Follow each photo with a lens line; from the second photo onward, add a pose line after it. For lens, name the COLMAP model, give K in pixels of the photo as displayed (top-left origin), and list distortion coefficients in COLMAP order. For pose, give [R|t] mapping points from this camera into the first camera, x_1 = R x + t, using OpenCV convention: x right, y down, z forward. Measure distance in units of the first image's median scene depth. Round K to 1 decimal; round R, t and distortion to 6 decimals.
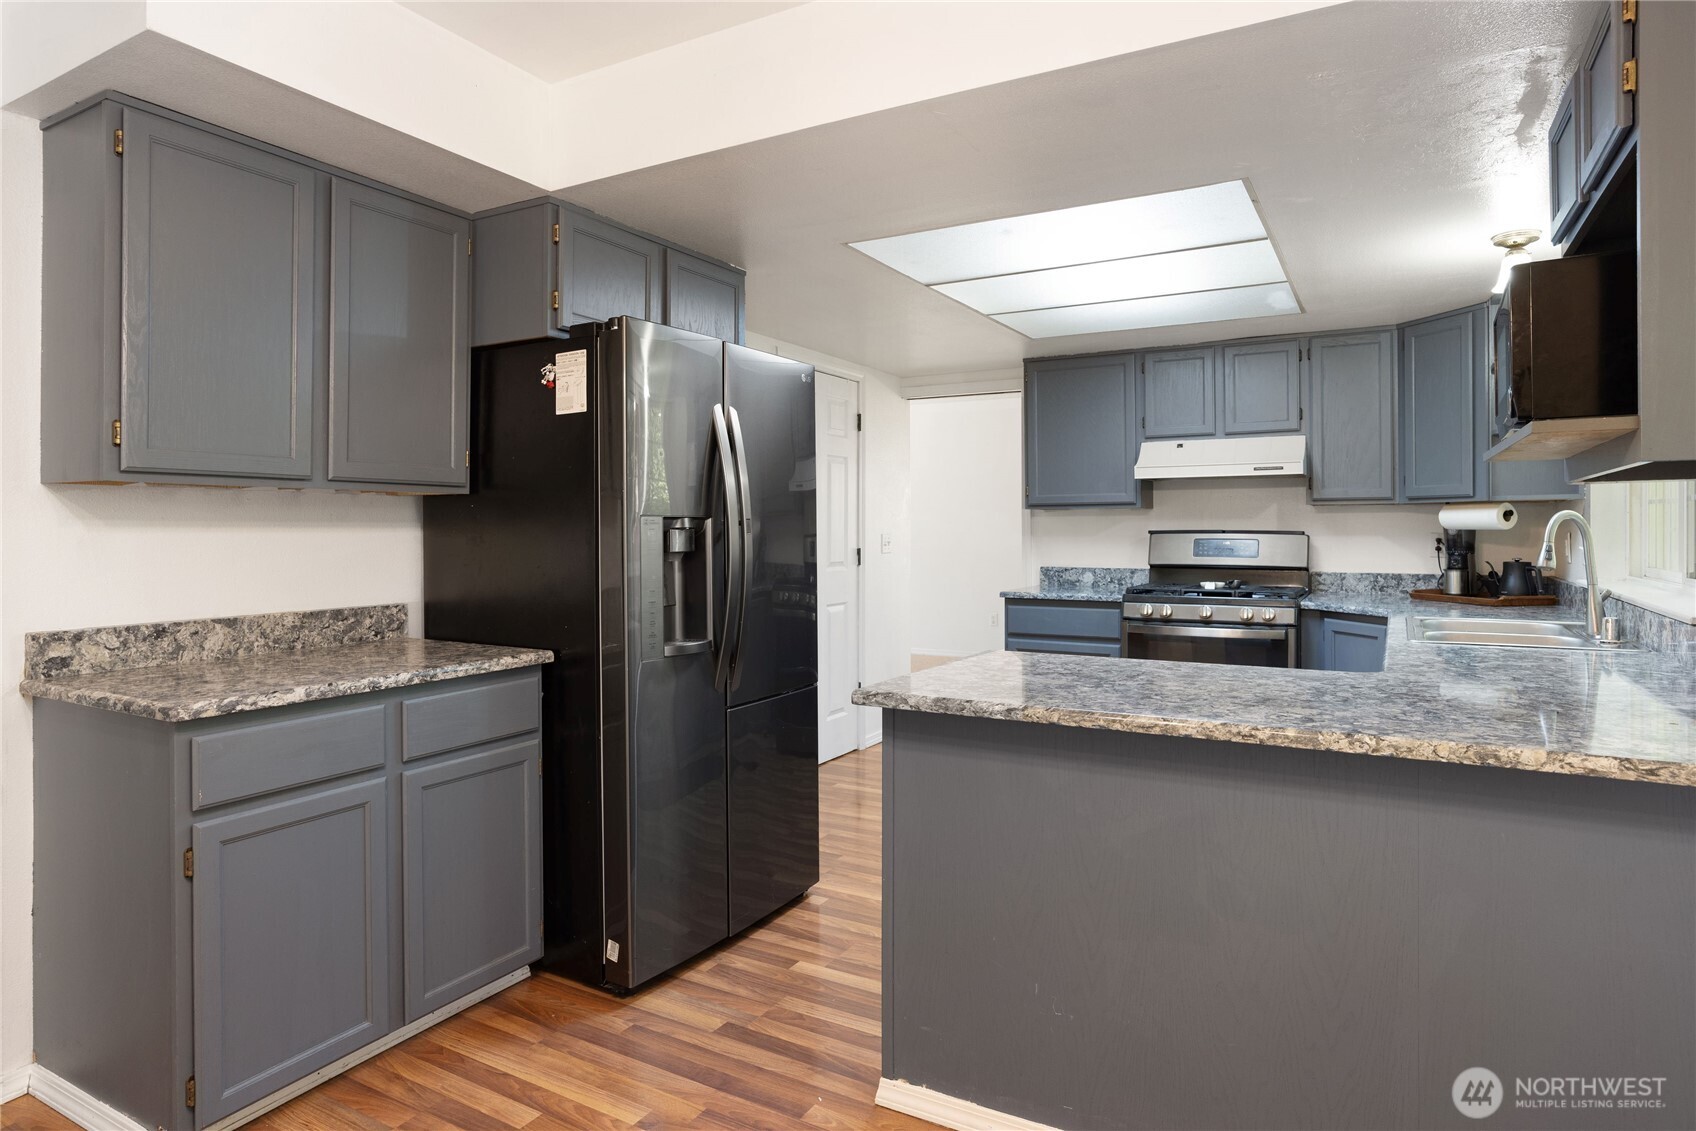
lens RADIAL K [[964.1, 0, 862.6], [0, 964.1, 533.3], [0, 0, 1]] dist [-0.024575, 0.000603]
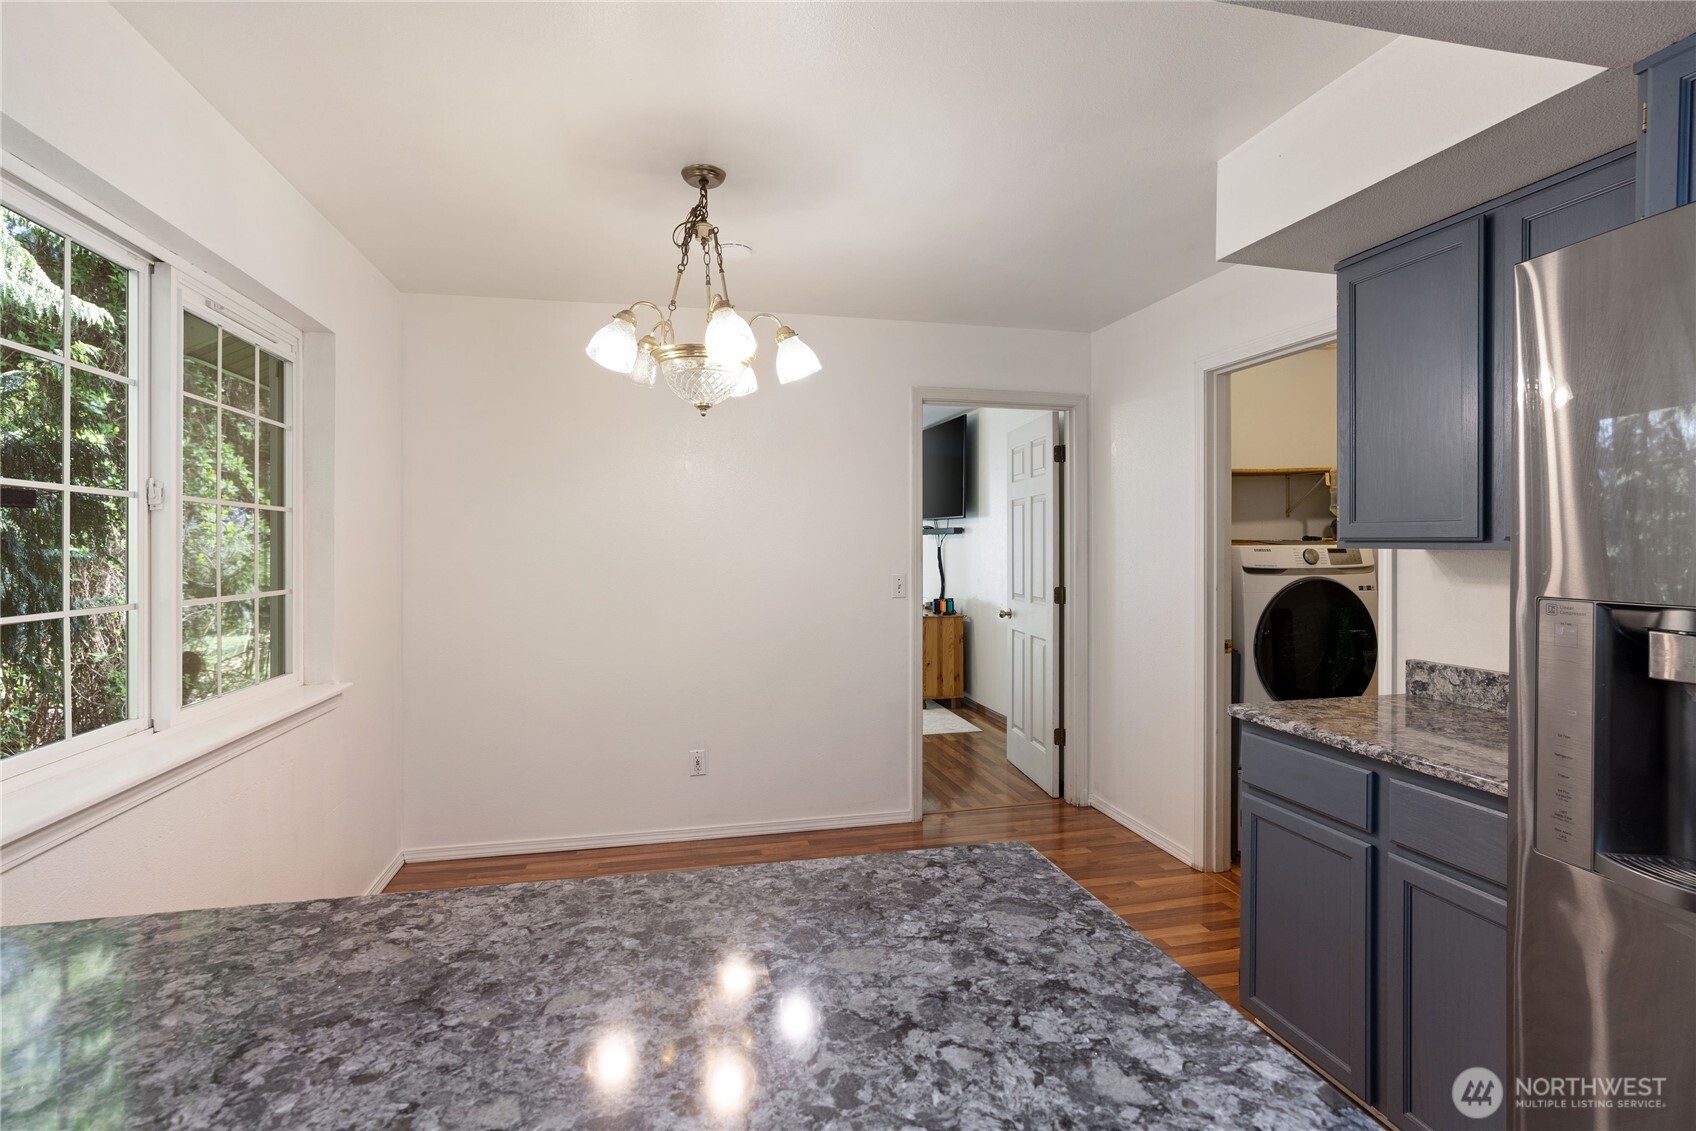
lens RADIAL K [[799.1, 0, 859.8], [0, 799.1, 547.4], [0, 0, 1]] dist [-0.011096, 0.002133]
pose [[-0.732645, 0.003215, -0.680603, 0.233644], [-0.001409, 0.999980, 0.006240, -0.030059], [0.680609, 0.005531, -0.732626, 0.647150]]
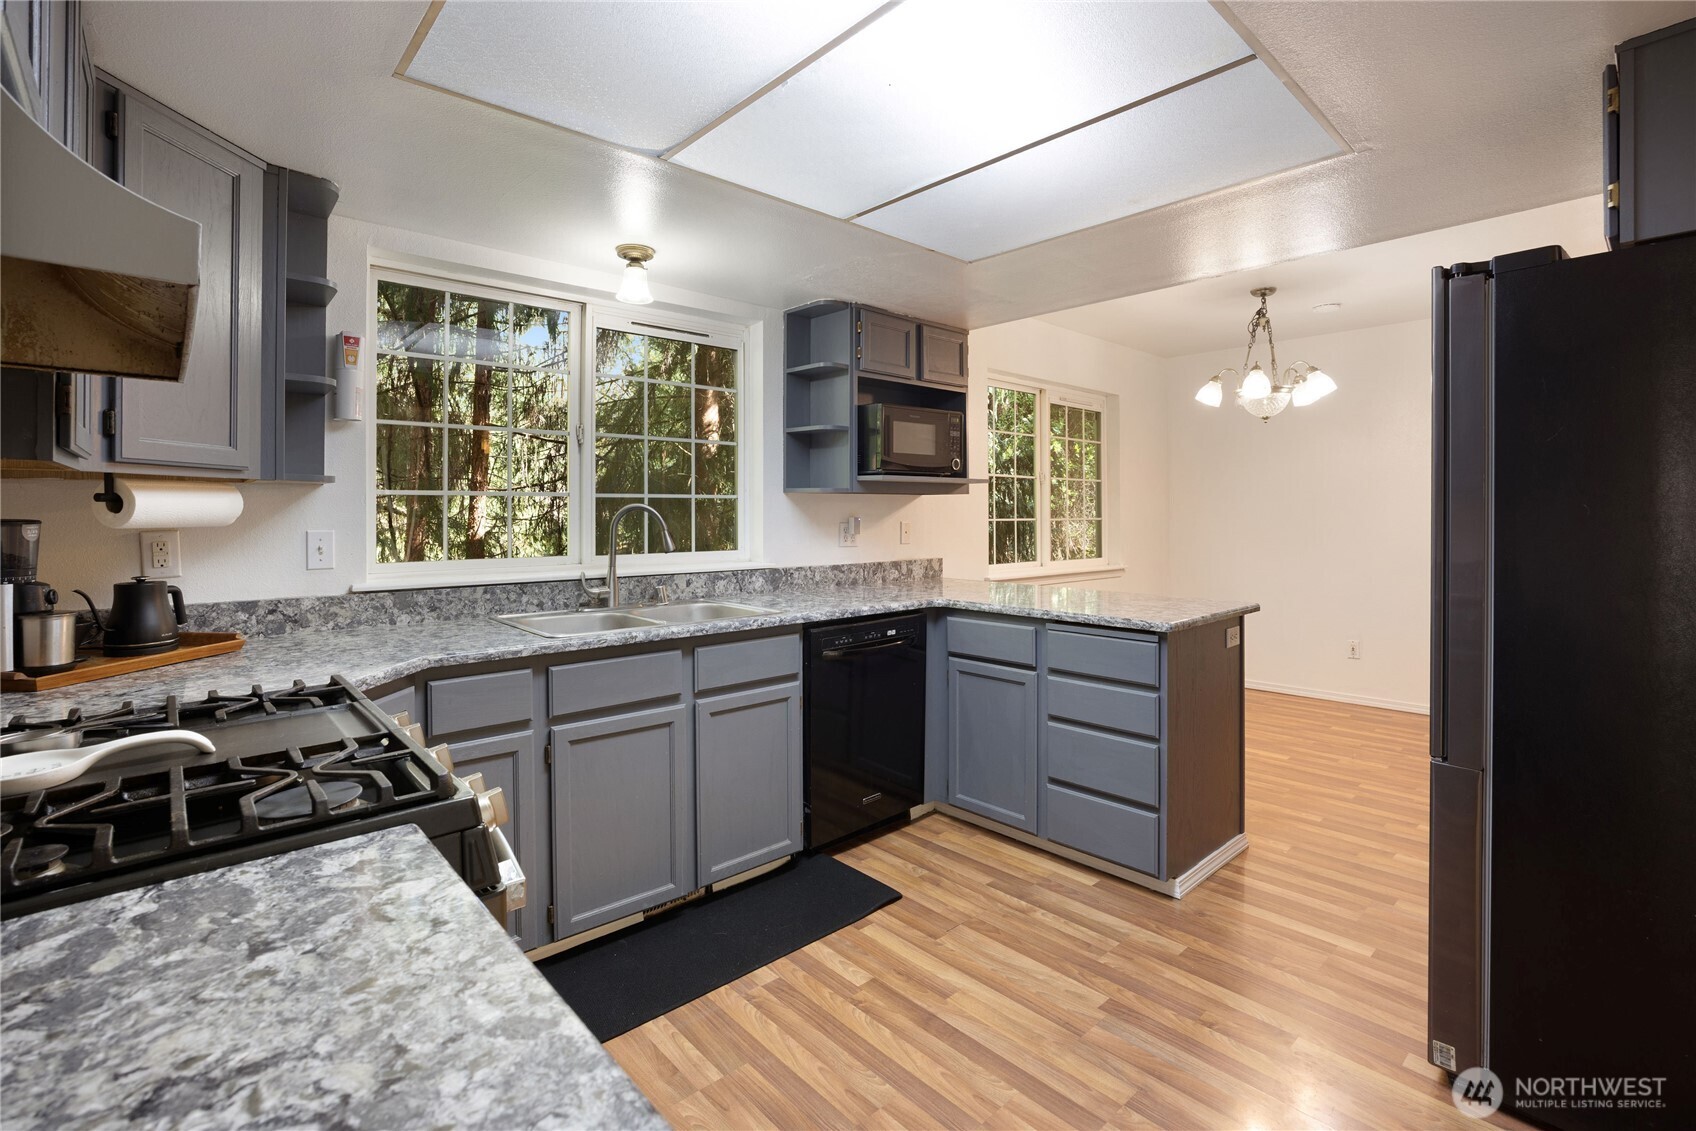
lens RADIAL K [[775.7, 0, 865.0], [0, 775.7, 508.6], [0, 0, 1]] dist [-0.007617, -0.000266]
pose [[-0.953827, 0.002260, 0.300349, 0.123520], [0.003567, 0.999986, 0.003802, -0.014228], [-0.300336, 0.004698, -0.953822, 1.260835]]
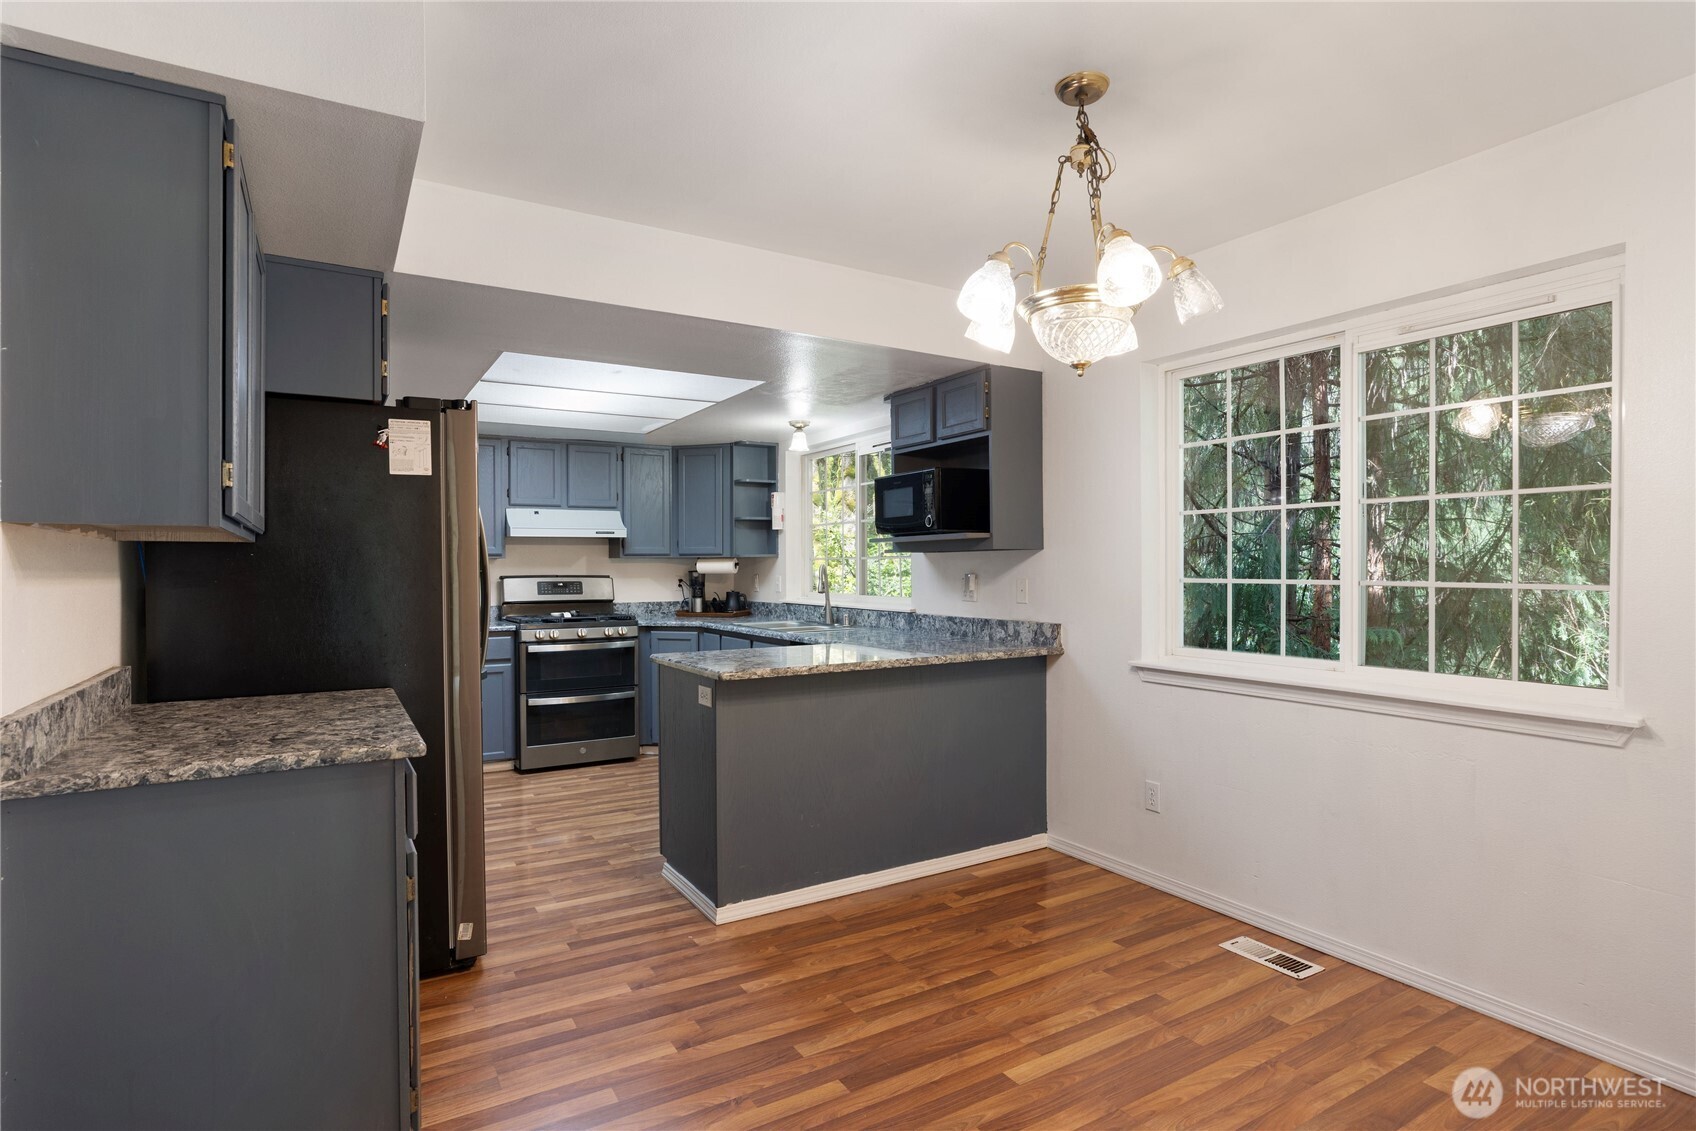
lens RADIAL K [[862.8, 0, 824.4], [0, 862.8, 574.0], [0, 0, 1]] dist [-0.003474, -0.000084]
pose [[0.510193, -0.005564, 0.860042, -0.575107], [0.009648, 0.999953, 0.000746, -0.002447], [-0.860006, 0.007917, 0.510223, 0.040656]]
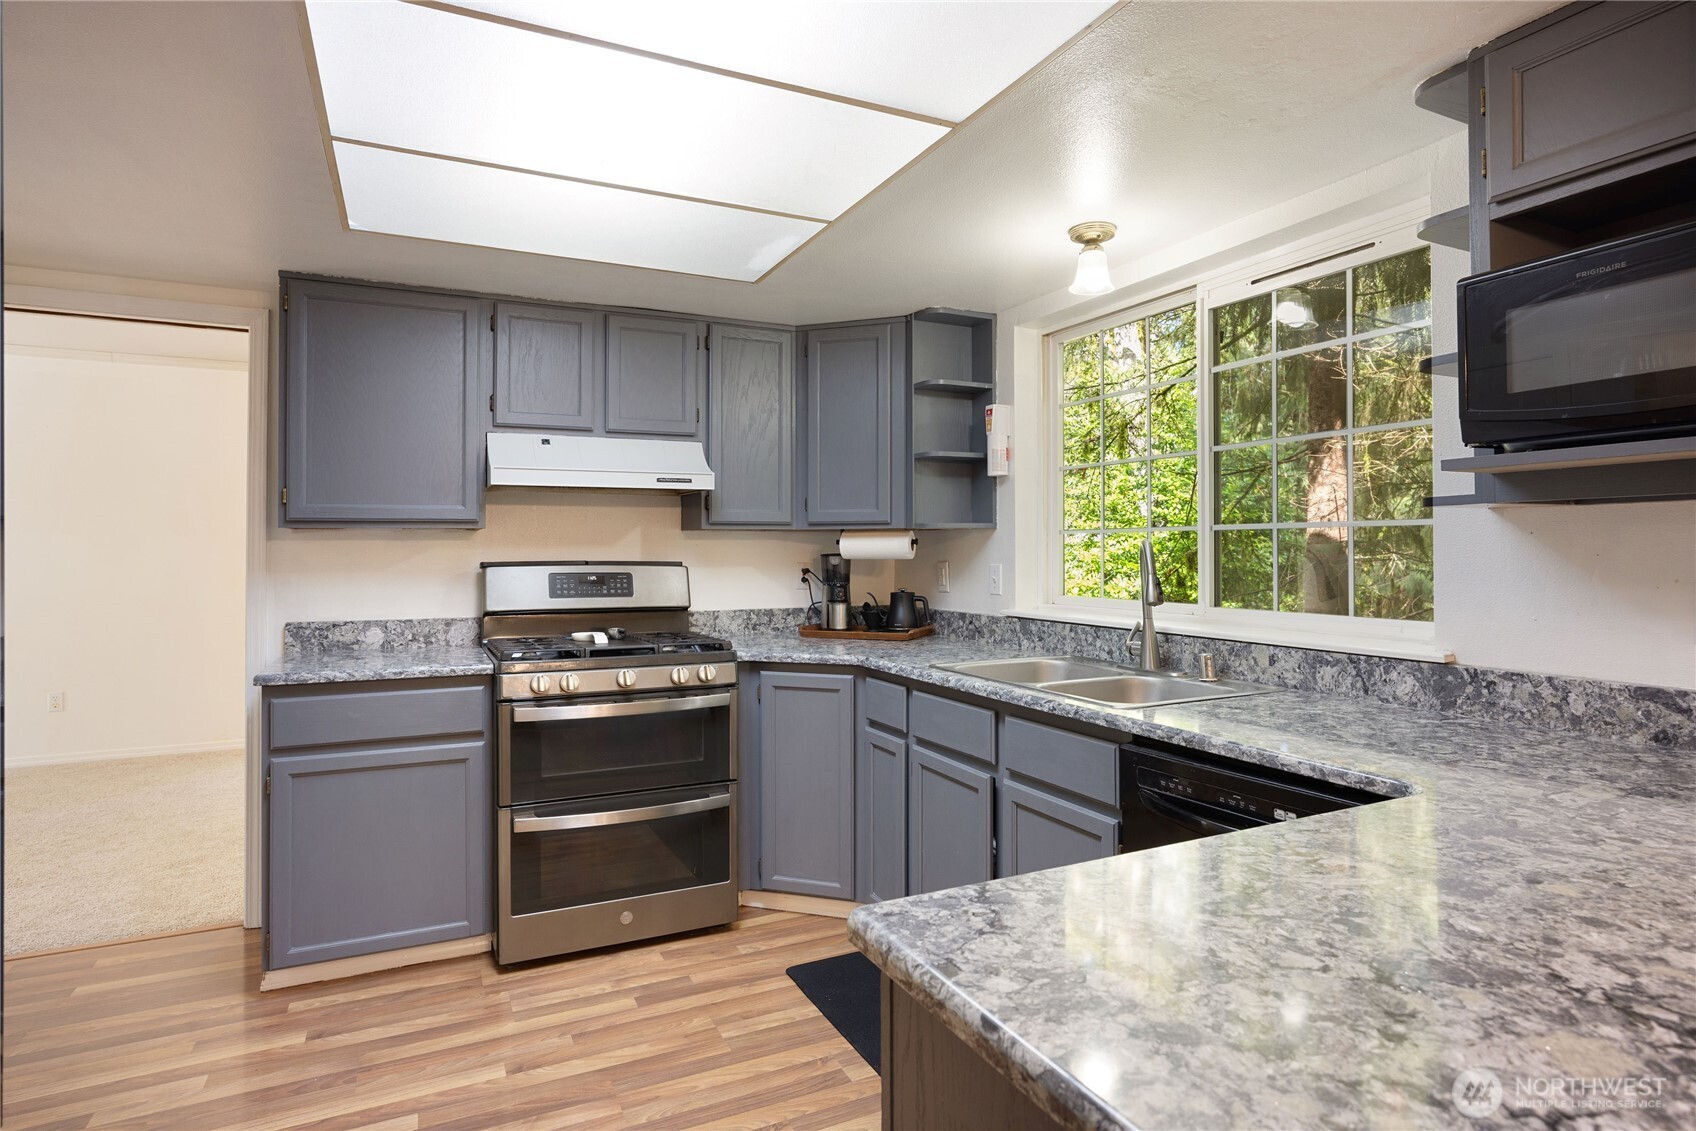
lens RADIAL K [[891.6, 0, 830.7], [0, 891.6, 538.9], [0, 0, 1]] dist [-0.027618, 0.005137]
pose [[0.579784, 0.013408, 0.814660, -0.090483], [0.006578, 0.999755, -0.021137, -0.005484], [-0.814744, 0.017614, 0.579554, 0.514871]]
